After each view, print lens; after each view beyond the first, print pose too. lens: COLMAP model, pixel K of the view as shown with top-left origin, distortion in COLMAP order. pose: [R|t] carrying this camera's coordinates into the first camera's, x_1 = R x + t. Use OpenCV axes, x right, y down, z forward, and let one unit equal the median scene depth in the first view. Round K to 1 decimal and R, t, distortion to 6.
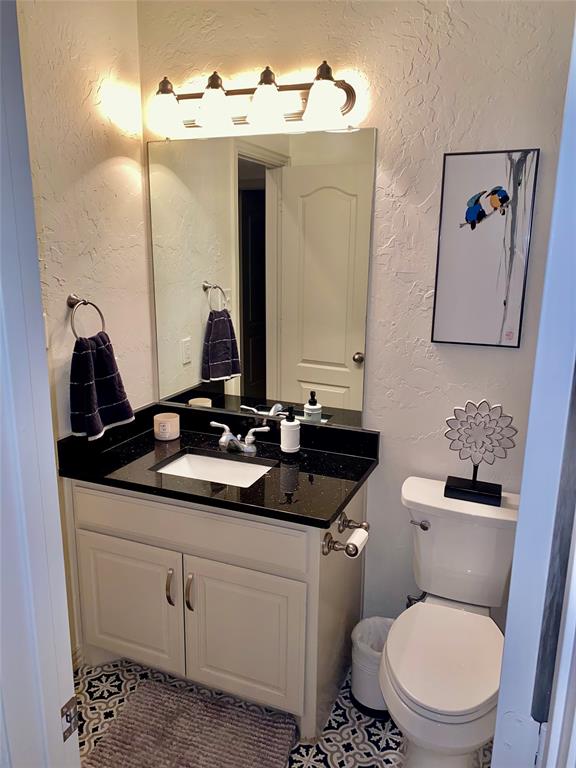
lens RADIAL K [[579.5, 0, 288.0], [0, 579.5, 384.0], [0, 0, 1]] dist [0.006469, 0.001051]
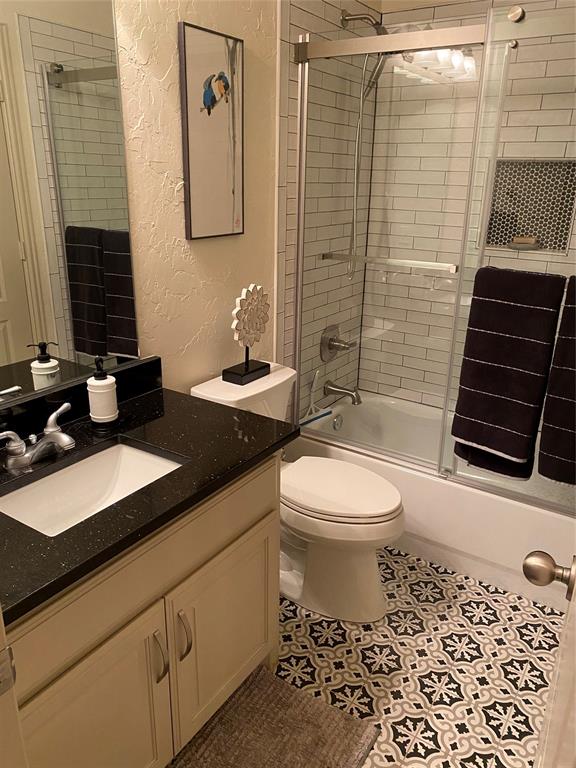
lens RADIAL K [[579.5, 0, 288.0], [0, 579.5, 384.0], [0, 0, 1]] dist [0.006469, 0.001051]
pose [[0.187839, -0.341742, 0.920830, -0.710123], [0.207468, 0.930170, 0.302887, -0.113350], [-0.960038, 0.134149, 0.245623, 0.690948]]
